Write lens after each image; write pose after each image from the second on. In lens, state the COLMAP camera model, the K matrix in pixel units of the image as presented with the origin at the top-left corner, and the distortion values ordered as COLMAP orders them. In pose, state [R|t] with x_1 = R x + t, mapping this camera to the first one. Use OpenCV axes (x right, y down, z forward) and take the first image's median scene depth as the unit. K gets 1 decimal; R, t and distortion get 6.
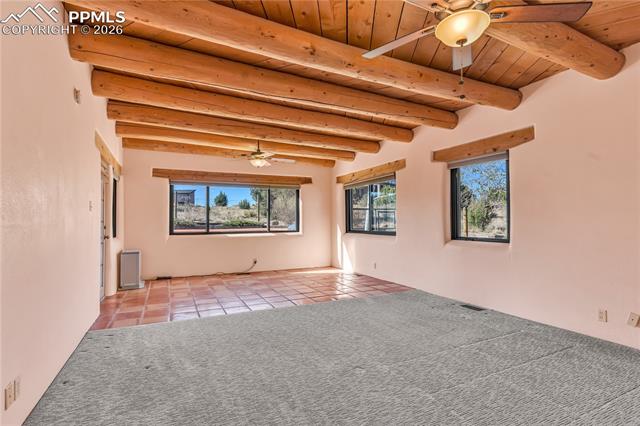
lens RADIAL K [[309.6, 0, 317.7], [0, 309.6, 213.3], [0, 0, 1]] dist [-0.001260, 0.000264]
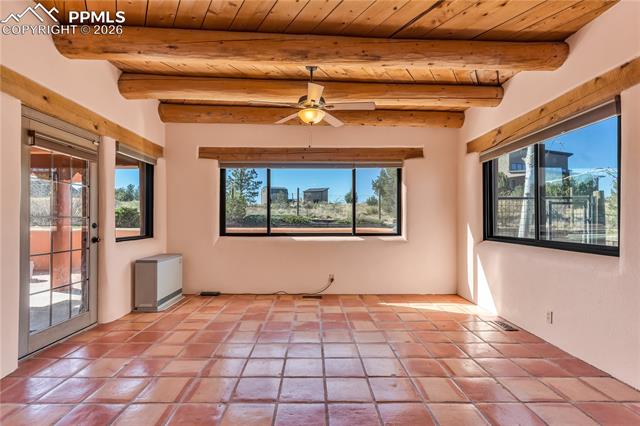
lens RADIAL K [[331.3, 0, 319.9], [0, 331.3, 217.3], [0, 0, 1]] dist [-0.004916, -0.000481]
pose [[0.928036, 0.005332, -0.372453, 0.039267], [0.002950, 0.999761, 0.021663, 0.008290], [0.372479, -0.021203, 0.927798, 0.335053]]
